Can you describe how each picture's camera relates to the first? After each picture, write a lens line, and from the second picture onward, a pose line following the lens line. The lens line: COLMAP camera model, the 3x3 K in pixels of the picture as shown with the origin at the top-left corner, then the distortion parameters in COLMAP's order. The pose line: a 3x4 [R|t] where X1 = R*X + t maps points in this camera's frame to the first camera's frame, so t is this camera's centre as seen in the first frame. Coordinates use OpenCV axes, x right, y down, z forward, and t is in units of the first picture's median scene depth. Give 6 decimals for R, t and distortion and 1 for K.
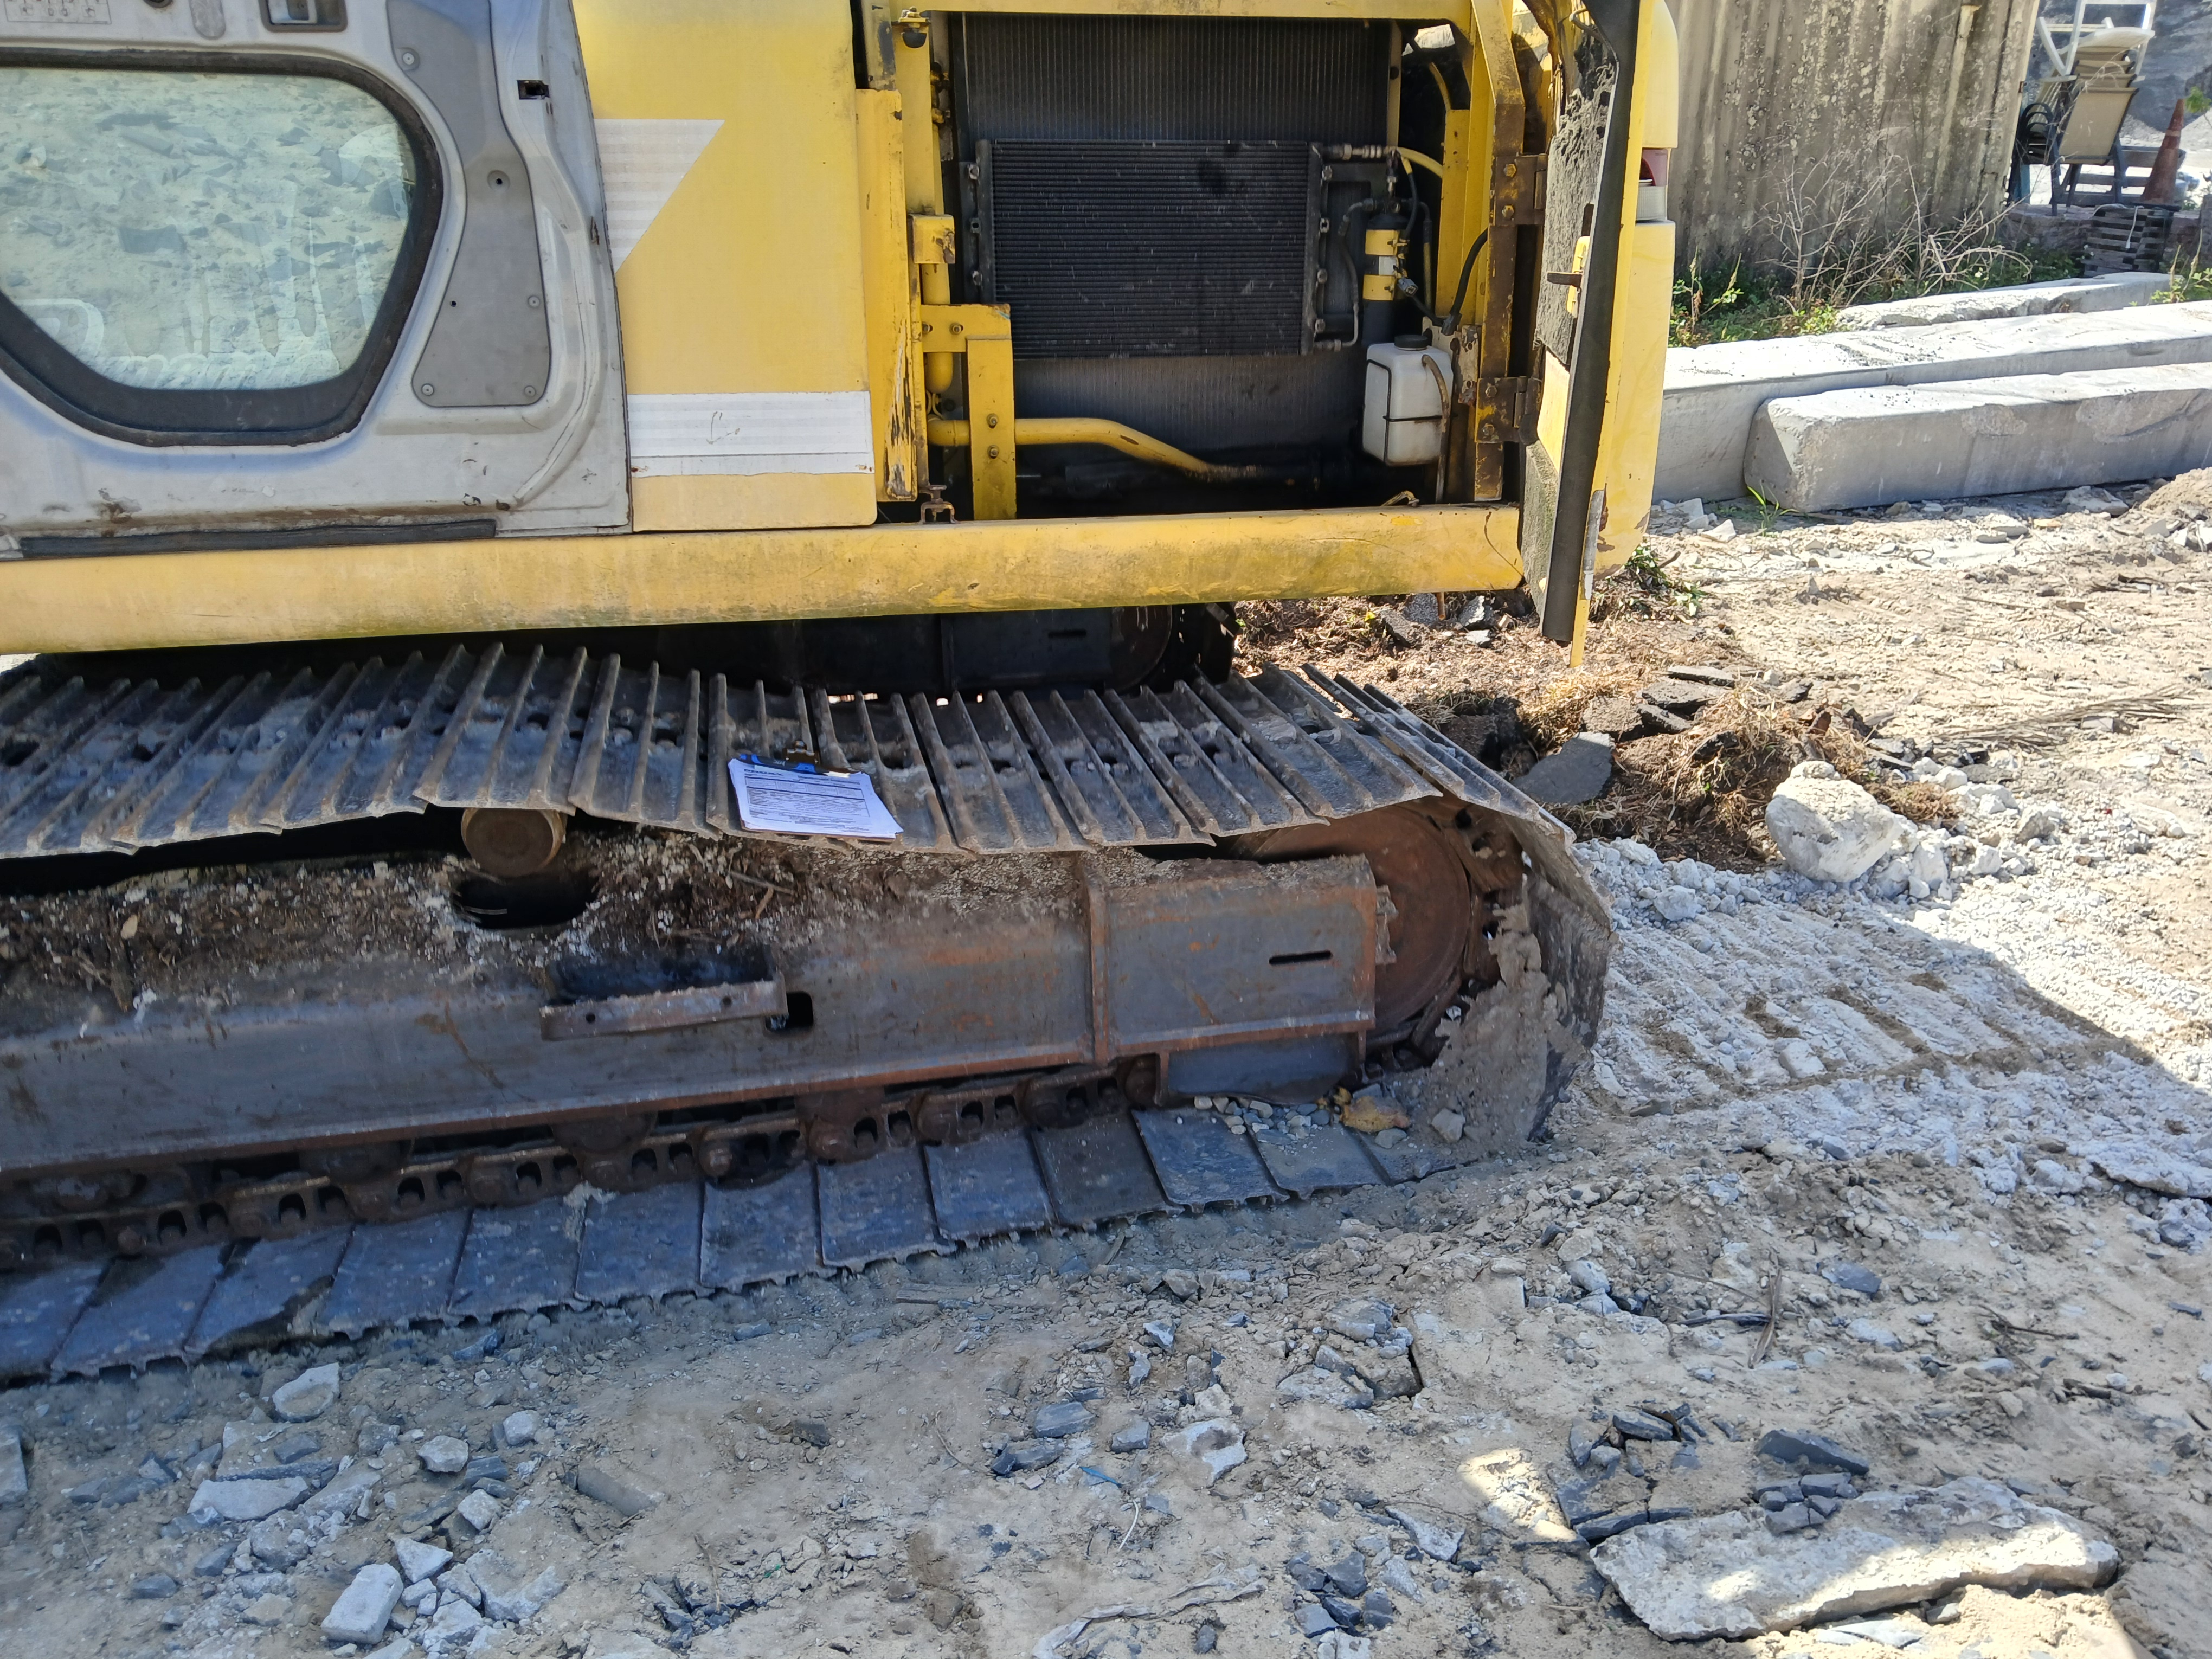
lens RADIAL K [[1707.4, 0, 1120.7], [0, 1707.4, 828.4], [0, 0, 1]] dist [0.039898, -0.109085]
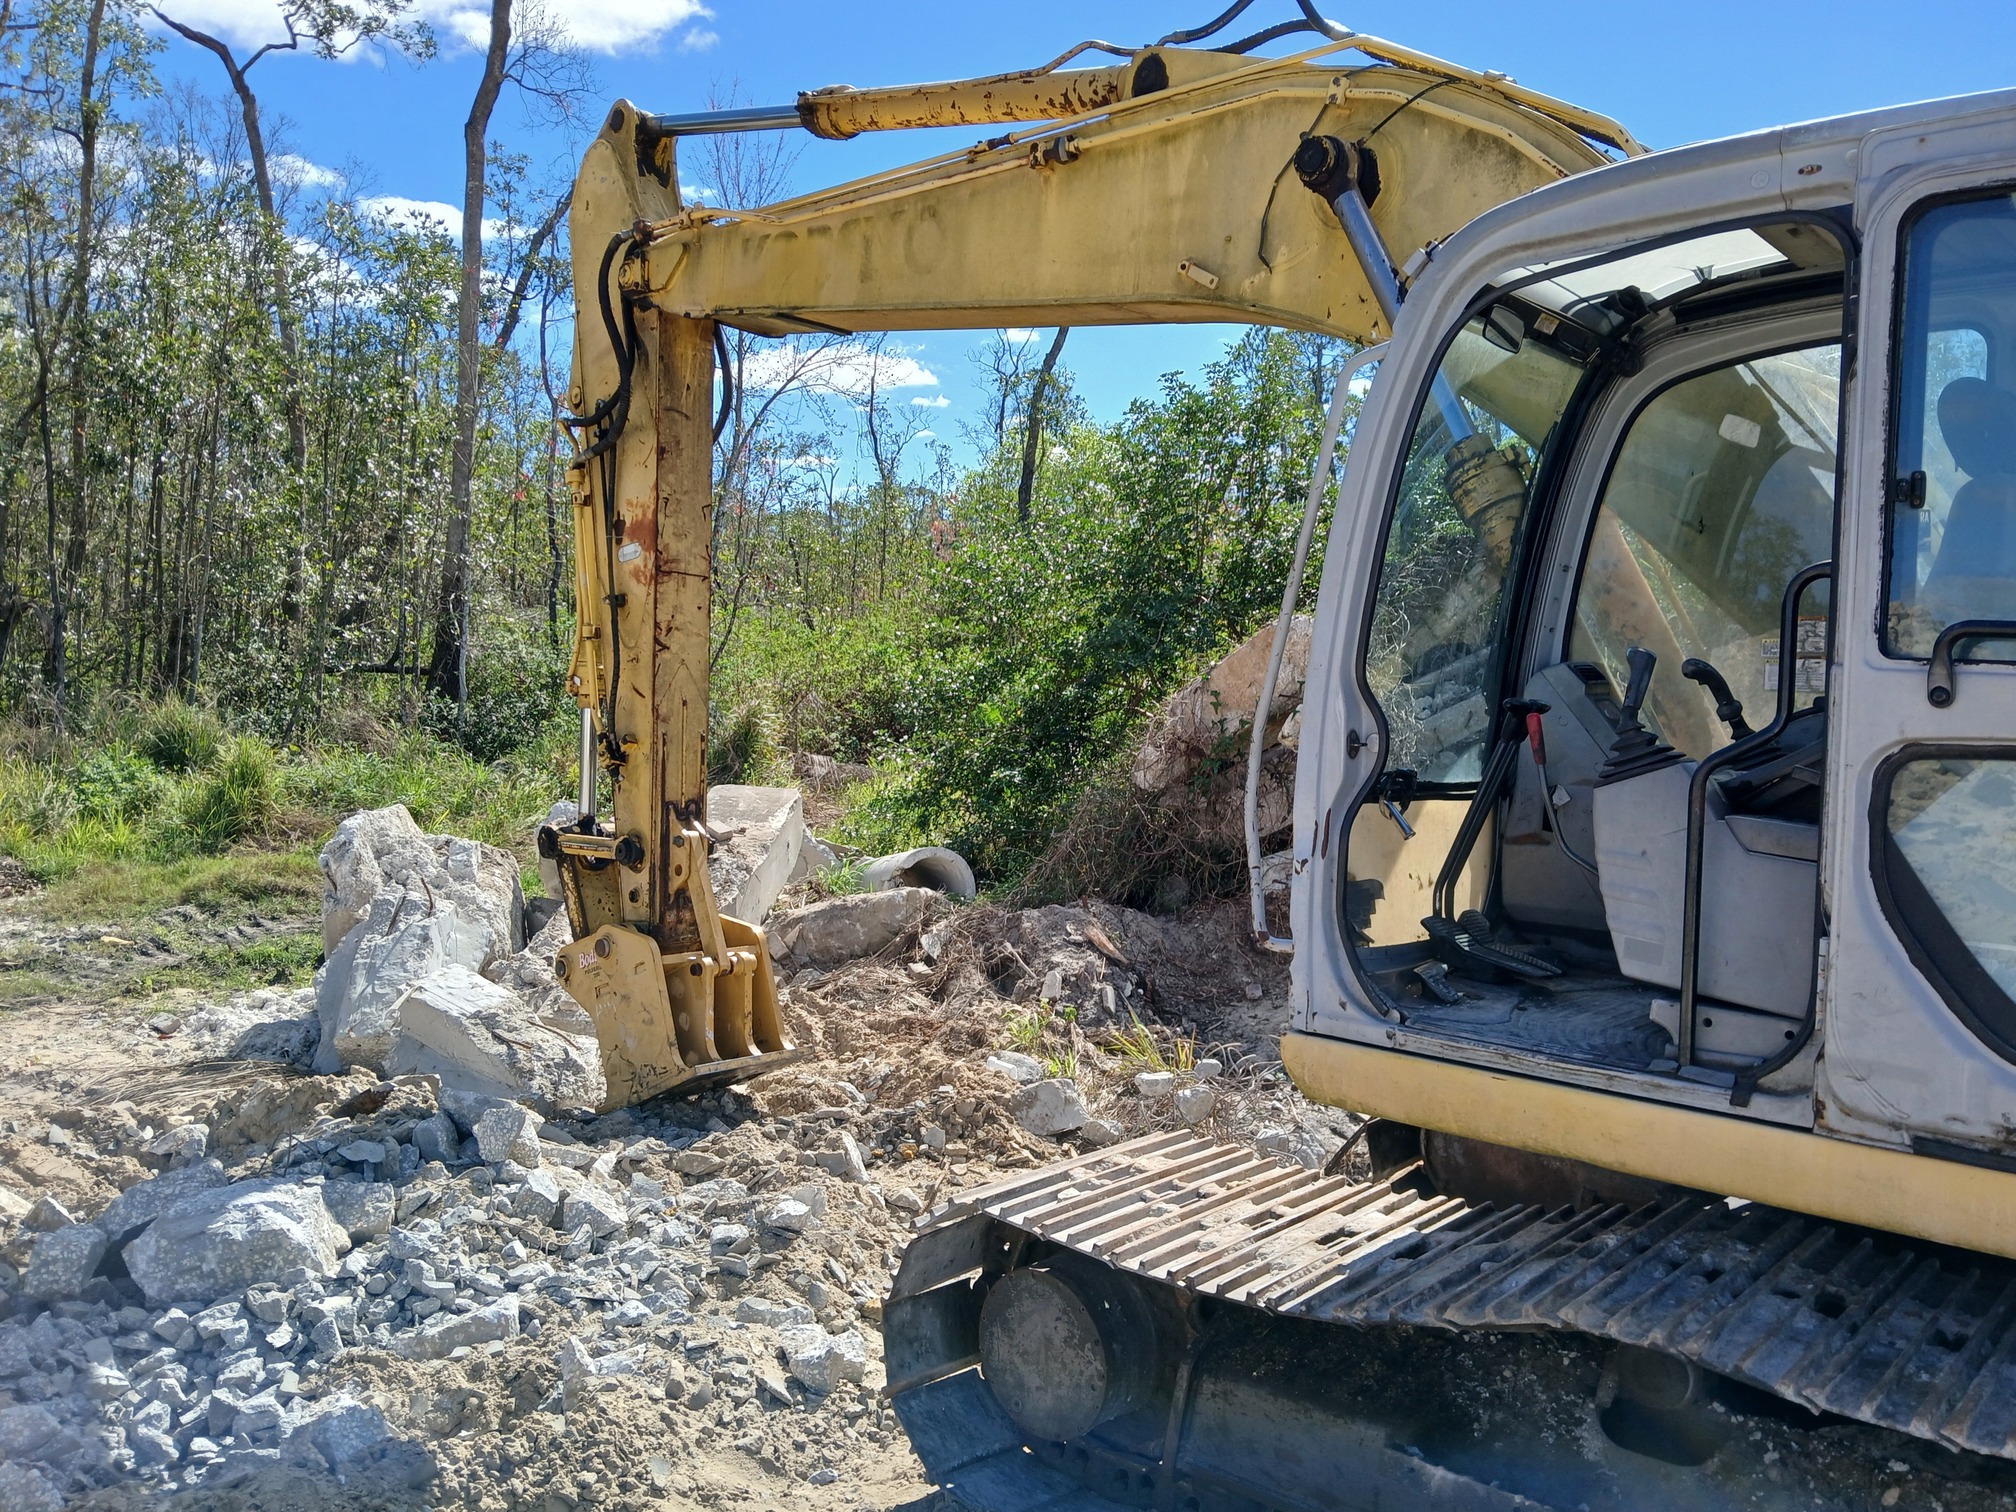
lens RADIAL K [[1556.1, 0, 1021.4], [0, 1556.1, 755.0], [0, 0, 1]] dist [0.039898, -0.109085]
pose [[0.586676, 0.050980, -0.808216, -0.146880], [-0.322831, 0.930009, -0.175677, -0.027870], [0.742692, 0.363983, 0.562072, -0.102995]]
